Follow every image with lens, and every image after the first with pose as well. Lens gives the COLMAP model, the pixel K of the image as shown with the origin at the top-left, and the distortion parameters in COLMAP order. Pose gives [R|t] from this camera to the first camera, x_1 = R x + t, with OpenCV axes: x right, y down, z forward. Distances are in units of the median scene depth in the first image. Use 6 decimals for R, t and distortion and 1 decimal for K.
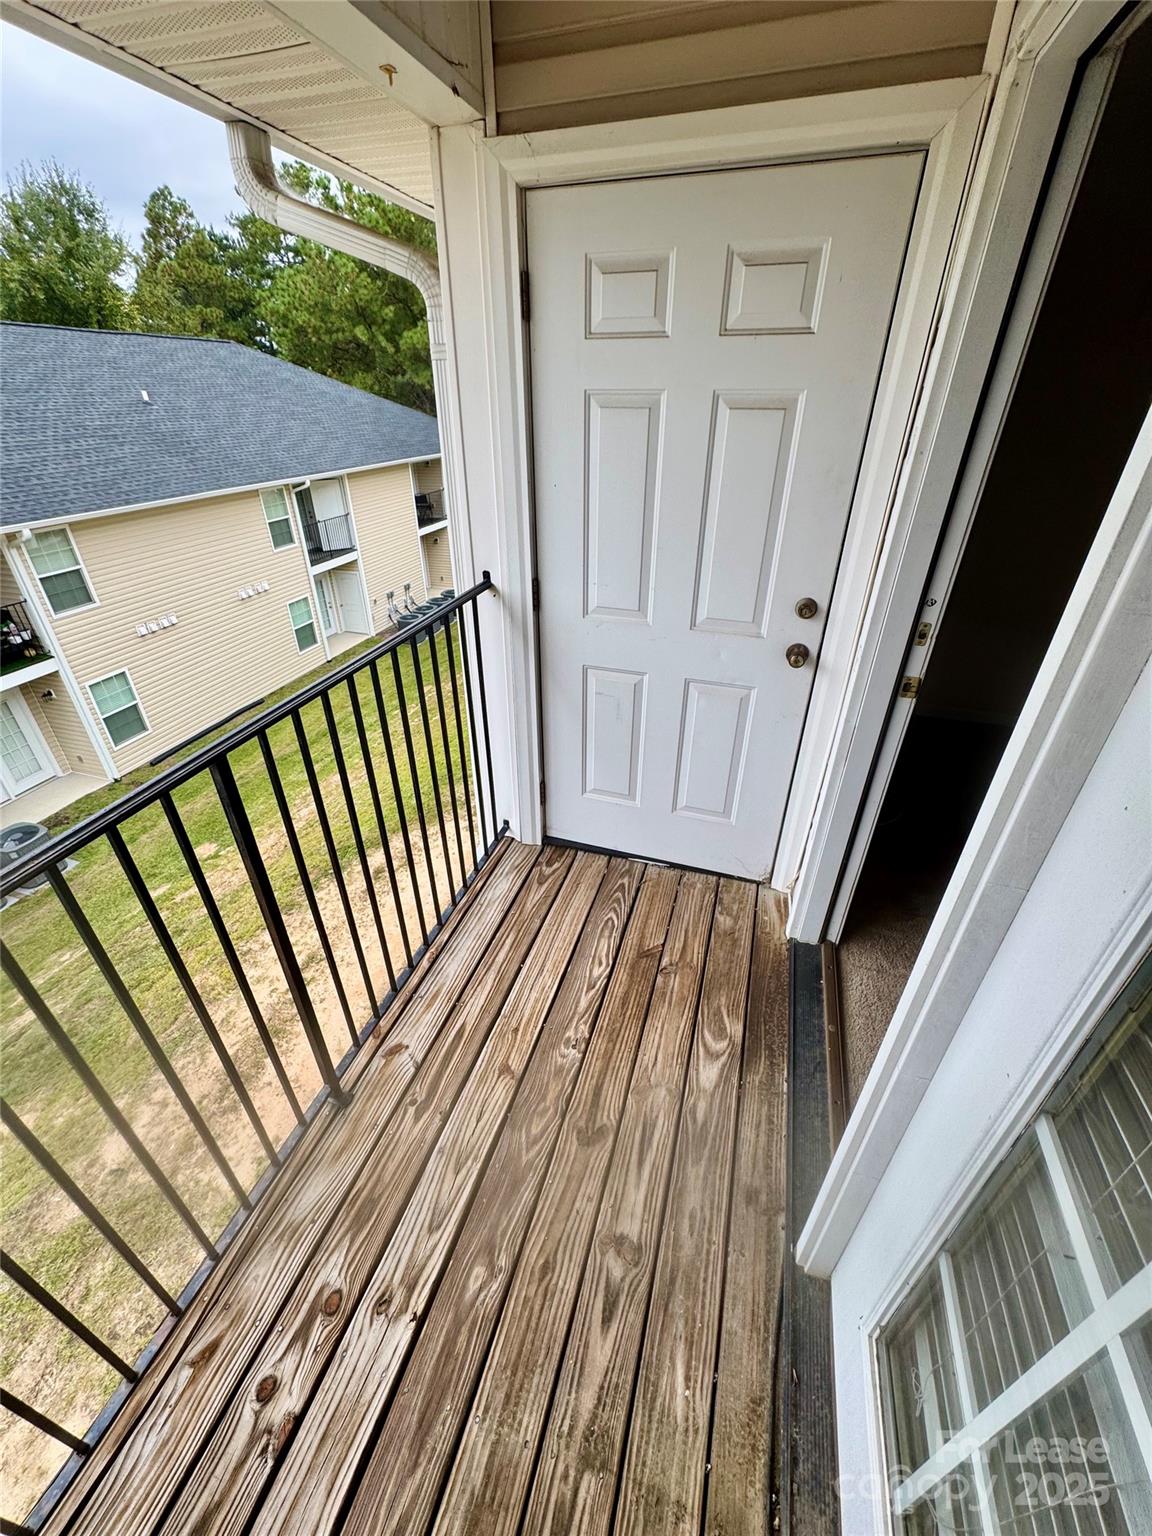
lens RADIAL K [[612.2, 0, 573.1], [0, 612.2, 768.4], [0, 0, 1]] dist [-0.000398, -0.000271]
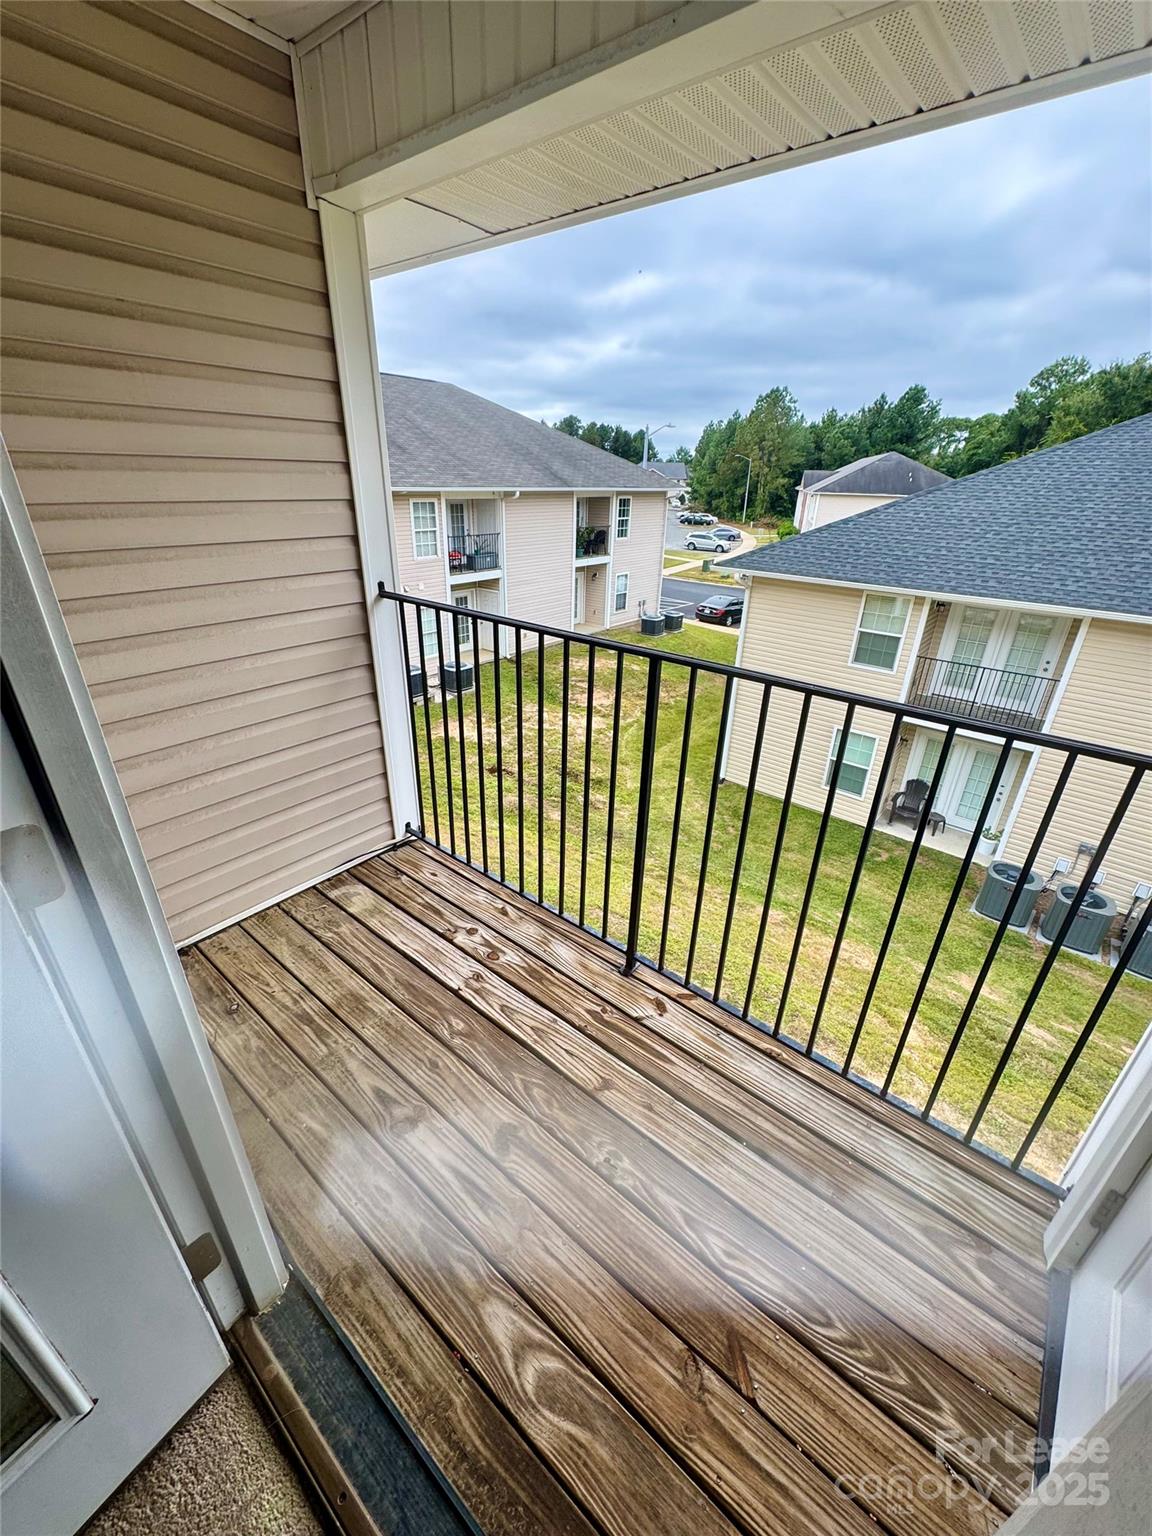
lens RADIAL K [[612.2, 0, 574.7], [0, 612.2, 770.6], [0, 0, 1]] dist [-0.000398, -0.000271]
pose [[-0.373555, 0.401125, -0.836394, 0.520507], [-0.499355, 0.672910, 0.545744, -0.344103], [0.781730, 0.621523, -0.051064, 0.711696]]
